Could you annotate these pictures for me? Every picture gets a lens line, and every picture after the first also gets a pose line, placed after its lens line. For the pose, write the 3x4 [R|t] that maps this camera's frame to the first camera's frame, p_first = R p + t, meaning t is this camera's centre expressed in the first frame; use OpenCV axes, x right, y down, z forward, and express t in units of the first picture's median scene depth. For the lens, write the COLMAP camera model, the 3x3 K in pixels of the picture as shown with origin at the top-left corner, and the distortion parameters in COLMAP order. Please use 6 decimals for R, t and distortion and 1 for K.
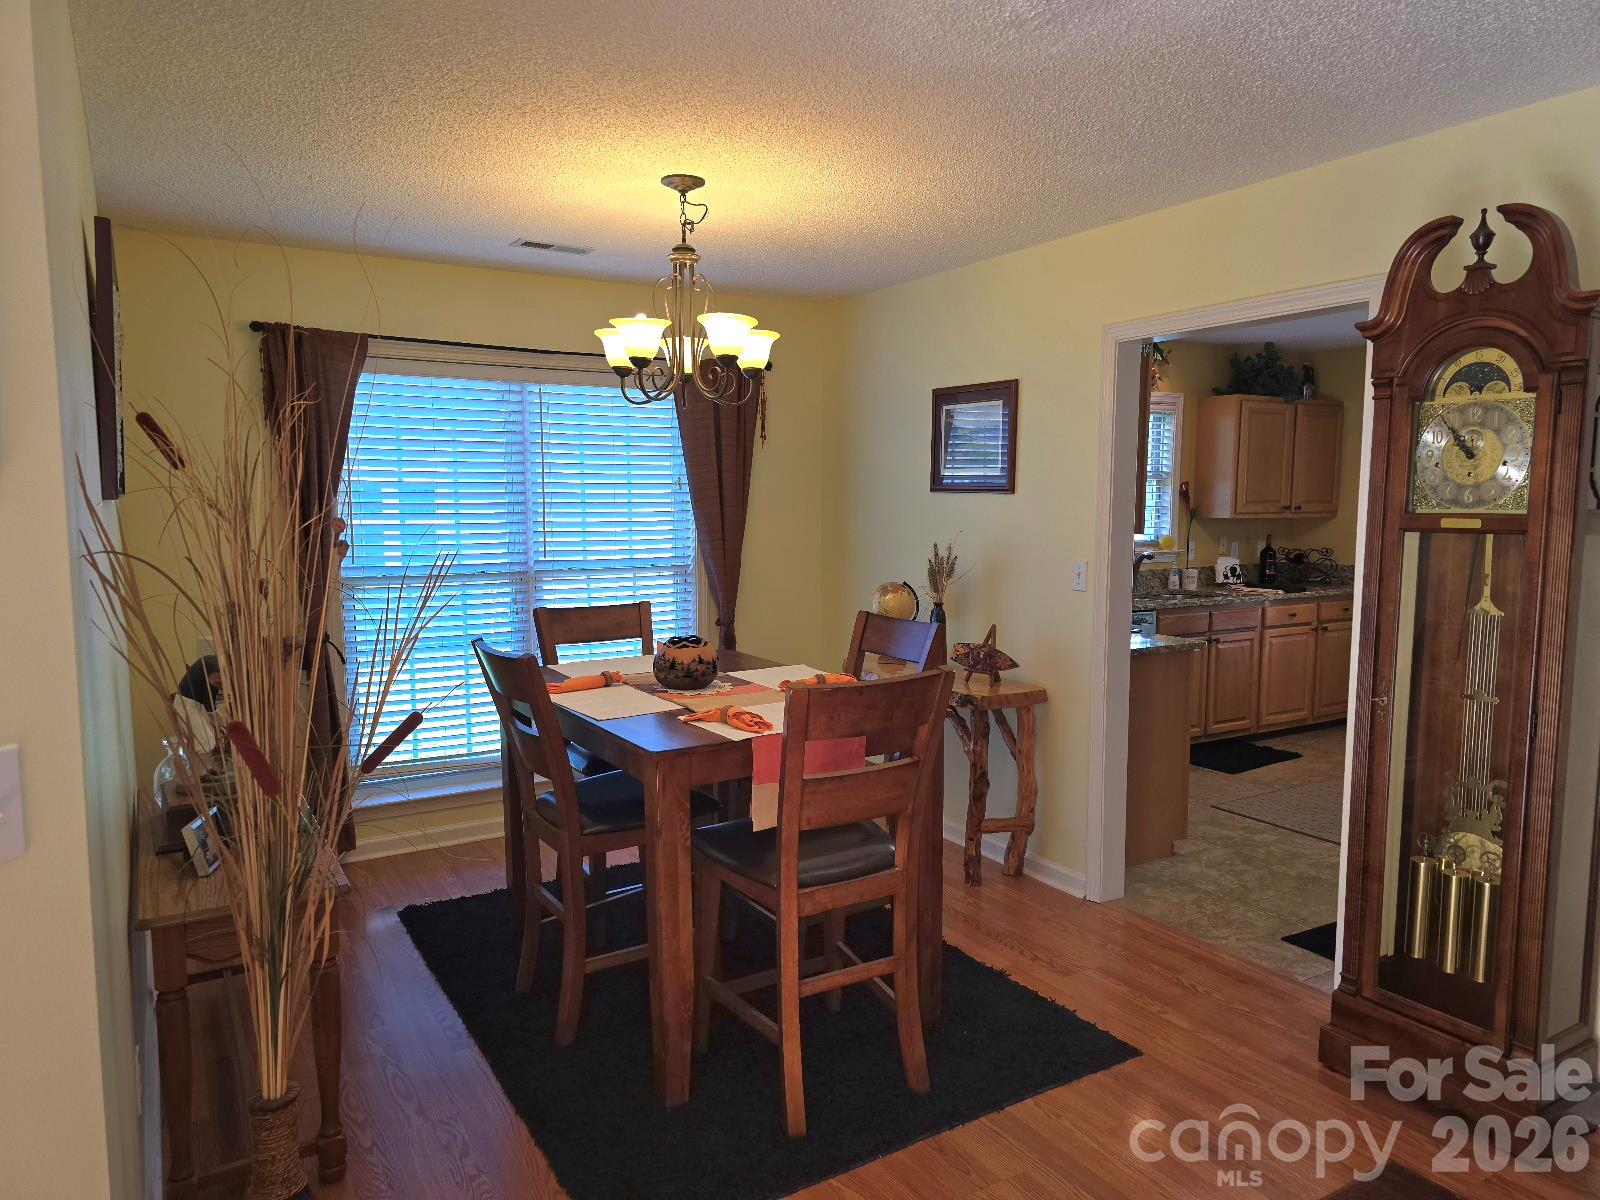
lens RADIAL K [[1080.7, 0, 803.1], [0, 1080.7, 610.4], [0, 0, 1]] dist [0.063797, -0.047690]
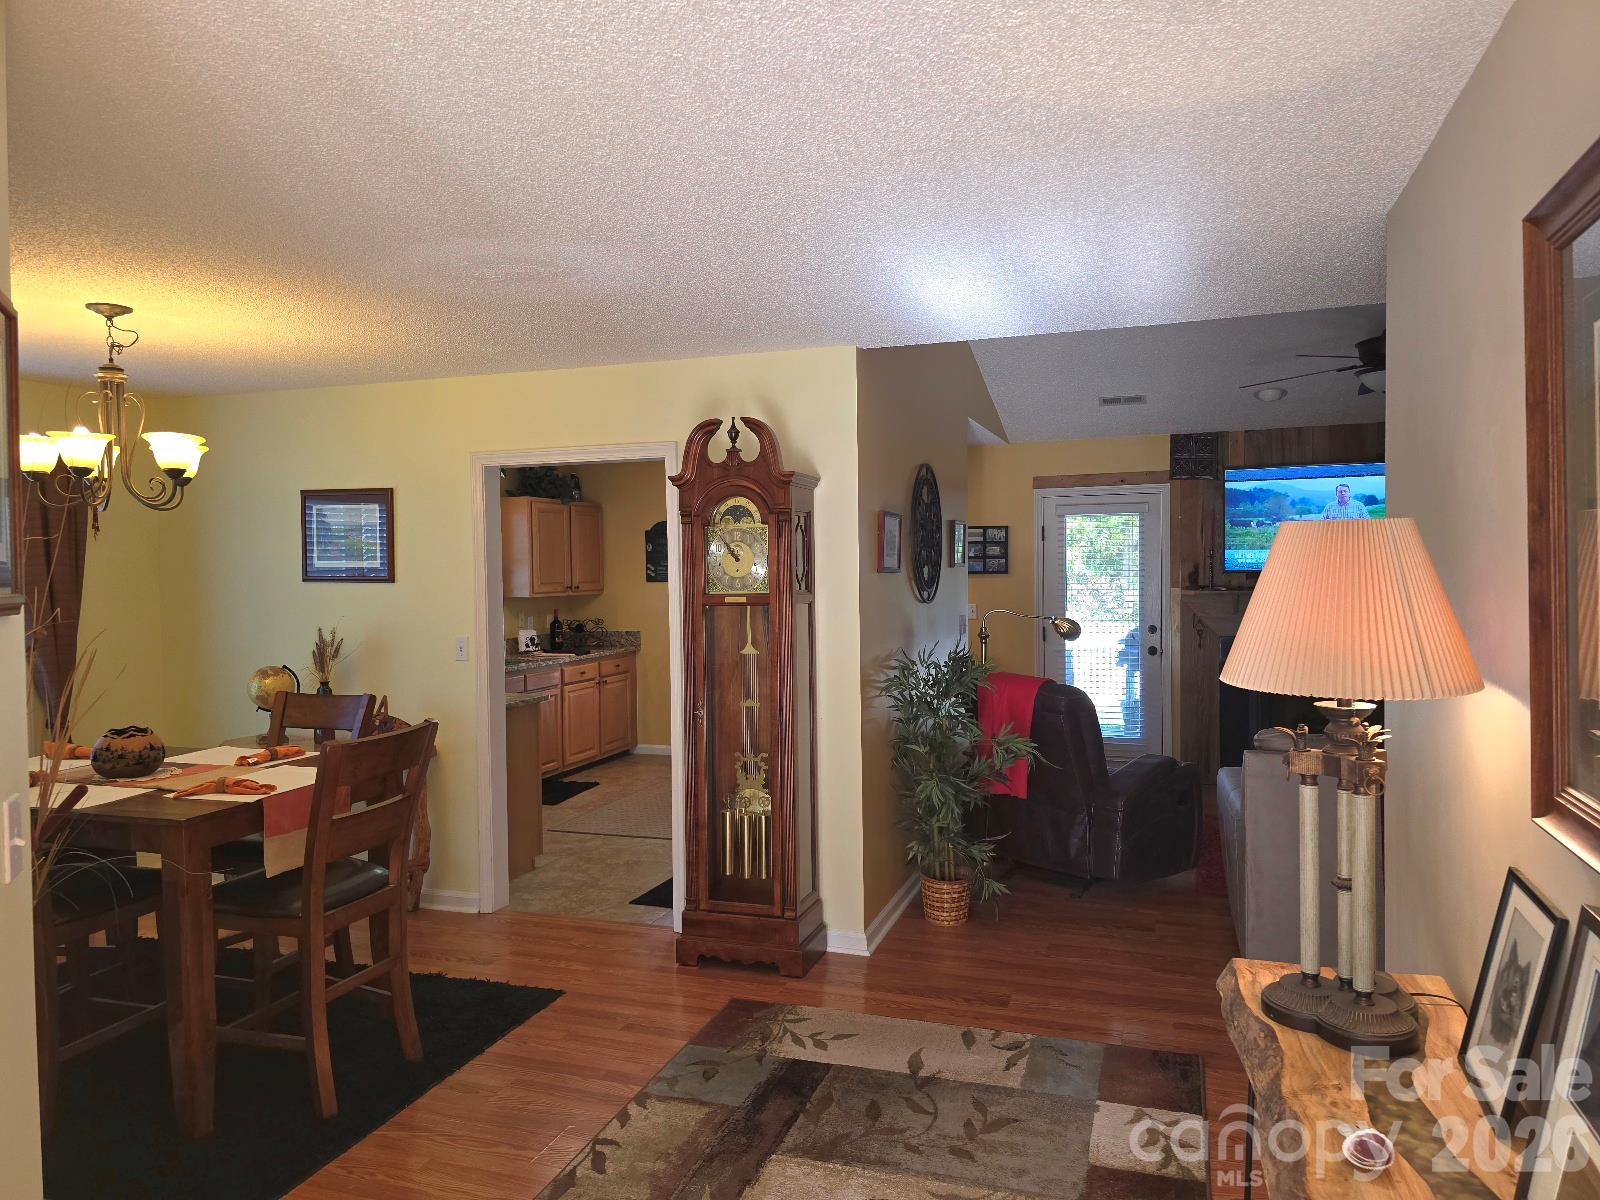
lens RADIAL K [[1080.7, 0, 822.1], [0, 1080.7, 604.2], [0, 0, 1]] dist [0.063797, -0.047690]
pose [[0.764916, -0.034145, 0.643224, -0.212911], [0.082567, 0.995554, -0.045340, 0.007300], [-0.638816, 0.087790, 0.764334, -0.201350]]
